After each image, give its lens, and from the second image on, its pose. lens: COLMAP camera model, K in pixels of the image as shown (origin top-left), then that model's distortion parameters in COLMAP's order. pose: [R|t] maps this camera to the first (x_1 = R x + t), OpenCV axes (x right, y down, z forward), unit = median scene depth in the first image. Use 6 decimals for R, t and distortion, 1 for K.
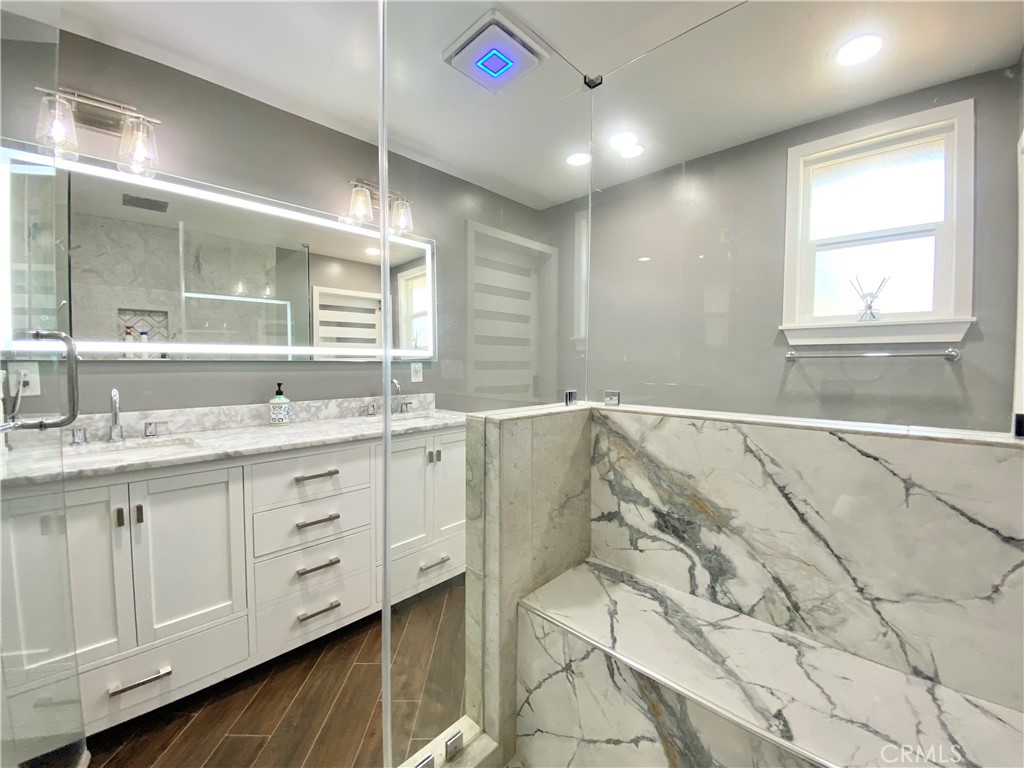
lens RADIAL K [[409.4, 0, 518.9], [0, 409.4, 379.6], [0, 0, 1]] dist [-0.018979, -0.005078]
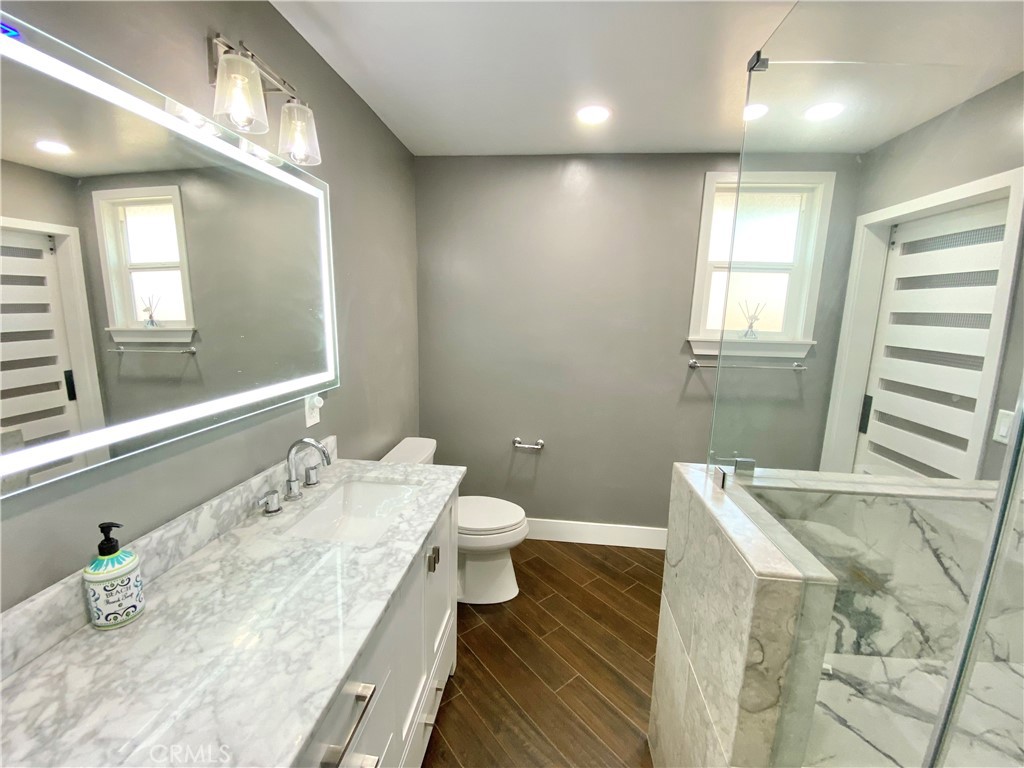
lens RADIAL K [[409.4, 0, 501.3], [0, 409.4, 377.4], [0, 0, 1]] dist [-0.018979, -0.005078]
pose [[0.801075, -0.072774, 0.594124, -0.847012], [-0.001528, 0.992330, 0.123610, -0.310908], [-0.598562, -0.099929, 0.794819, 0.798612]]
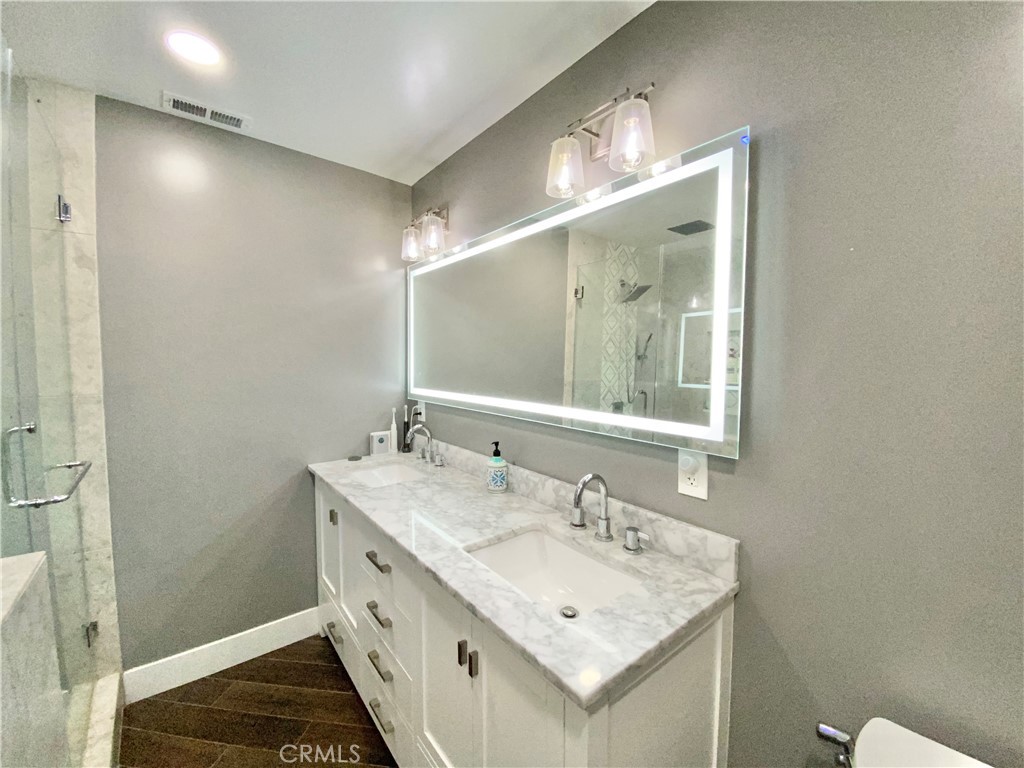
lens RADIAL K [[409.4, 0, 513.9], [0, 409.4, 380.7], [0, 0, 1]] dist [-0.018979, -0.005078]
pose [[-0.120401, 0.055734, -0.991160, 0.416376], [-0.046593, 0.997005, 0.061723, -0.293374], [0.991631, 0.053613, -0.117444, 1.914628]]
